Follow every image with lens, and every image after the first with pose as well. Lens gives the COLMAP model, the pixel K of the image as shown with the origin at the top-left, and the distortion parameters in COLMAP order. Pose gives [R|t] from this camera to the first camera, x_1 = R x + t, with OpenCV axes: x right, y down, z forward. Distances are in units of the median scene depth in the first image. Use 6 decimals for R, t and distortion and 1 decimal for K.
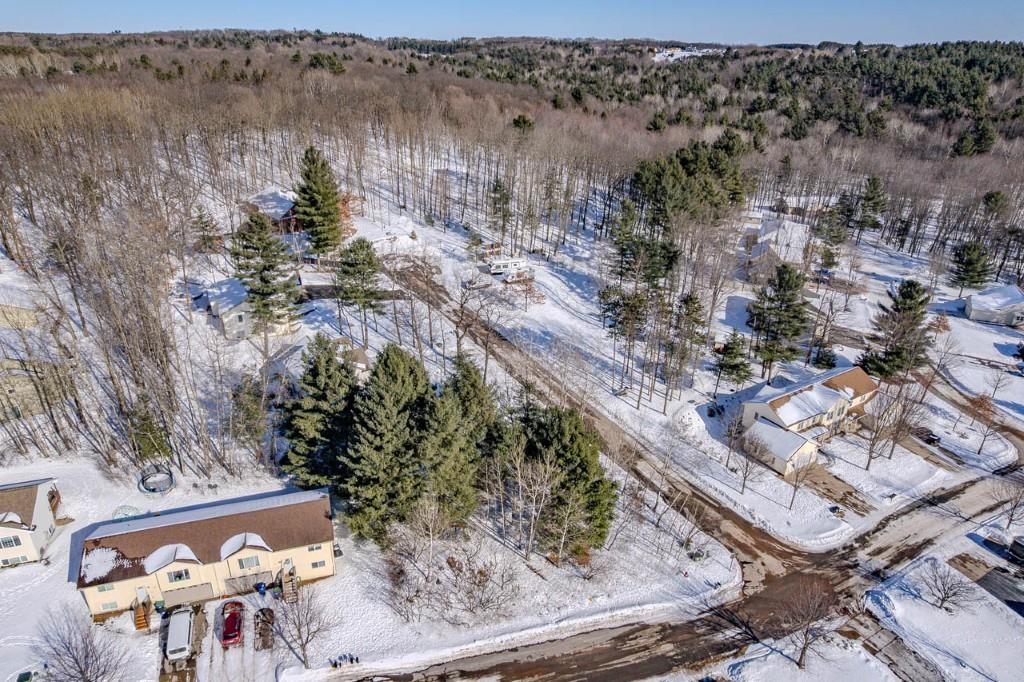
lens RADIAL K [[670.5, 0, 506.3], [0, 670.5, 342.9], [0, 0, 1]] dist [-0.079049, 0.073794]
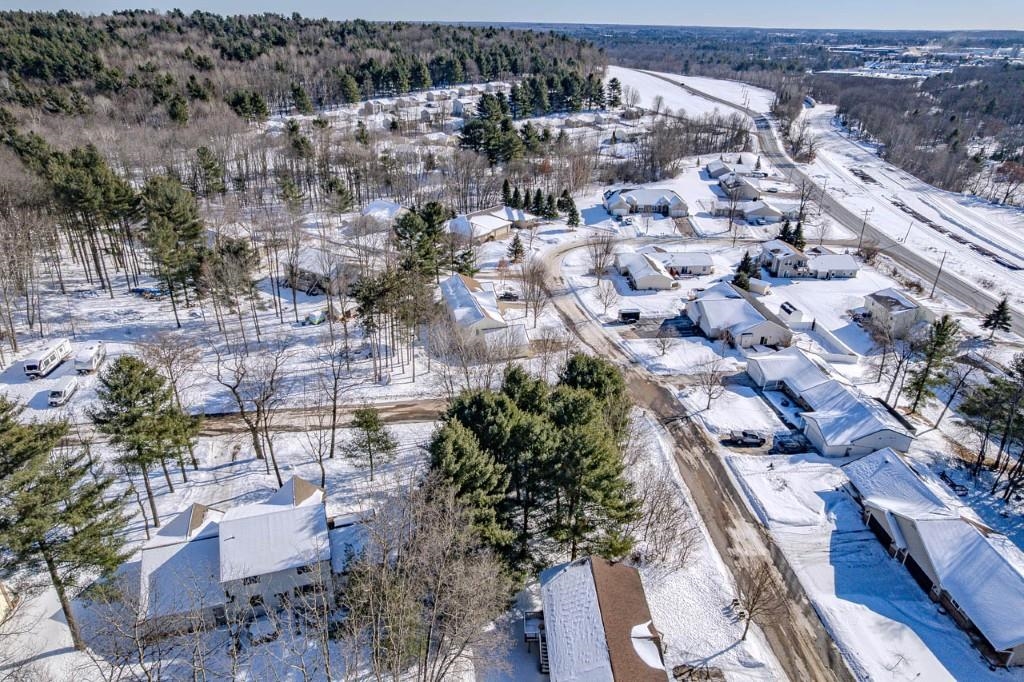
lens RADIAL K [[670.5, 0, 511.2], [0, 670.5, 313.0], [0, 0, 1]] dist [-0.079049, 0.073794]
pose [[0.256508, -0.389737, 0.884482, -0.834602], [0.386424, 0.880134, 0.275754, -0.289103], [-0.885934, 0.271052, 0.376365, 0.598348]]
